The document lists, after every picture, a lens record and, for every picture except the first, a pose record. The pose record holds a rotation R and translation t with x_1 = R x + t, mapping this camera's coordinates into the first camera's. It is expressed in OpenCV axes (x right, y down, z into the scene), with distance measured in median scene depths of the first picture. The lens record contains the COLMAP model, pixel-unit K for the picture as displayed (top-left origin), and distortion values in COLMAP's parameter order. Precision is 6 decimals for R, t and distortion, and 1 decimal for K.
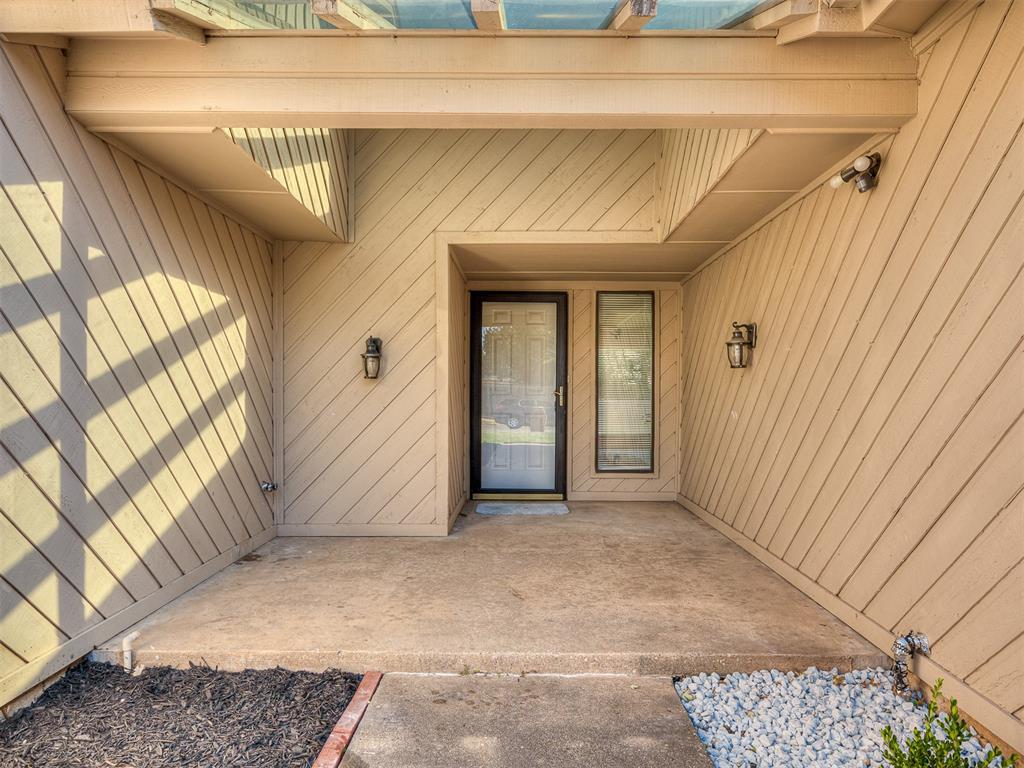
lens RADIAL K [[590.7, 0, 512.0], [0, 590.7, 384.0], [0, 0, 1]] dist [0.001200, 0.000154]
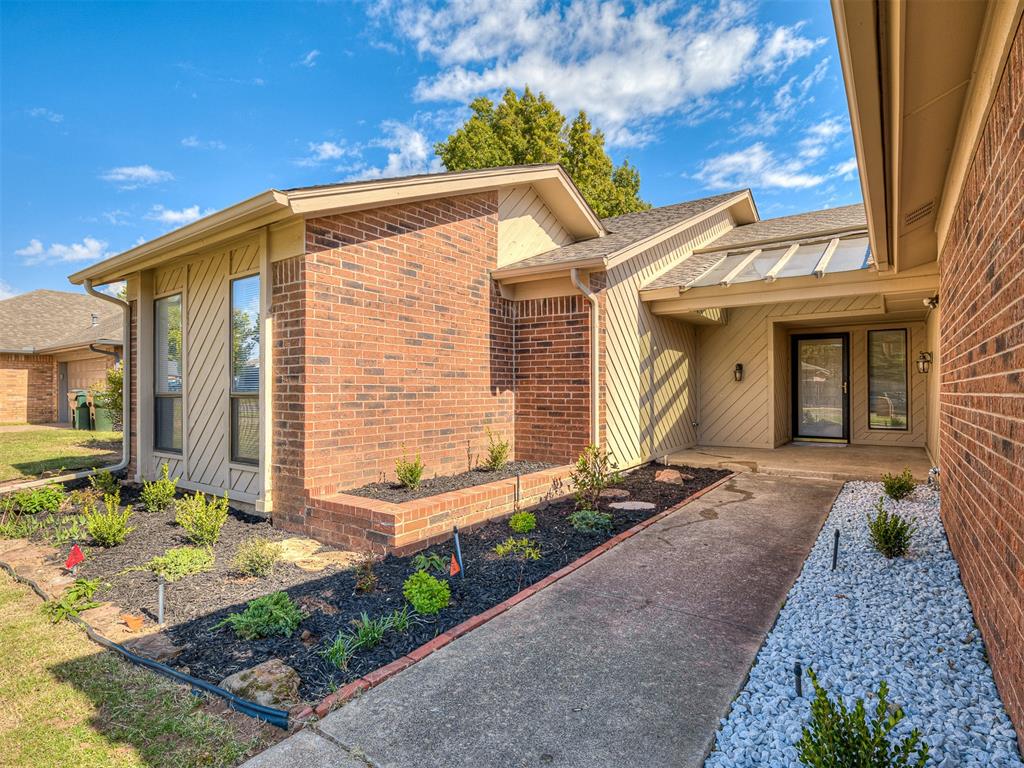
lens RADIAL K [[490.6, 0, 512.0], [0, 490.6, 384.0], [0, 0, 1]] dist [-0.017756, 0.000010]
pose [[0.786619, -0.008533, -0.617380, 0.259820], [0.014722, 0.999879, 0.004937, -0.019521], [0.617264, -0.012972, 0.786649, -1.107271]]
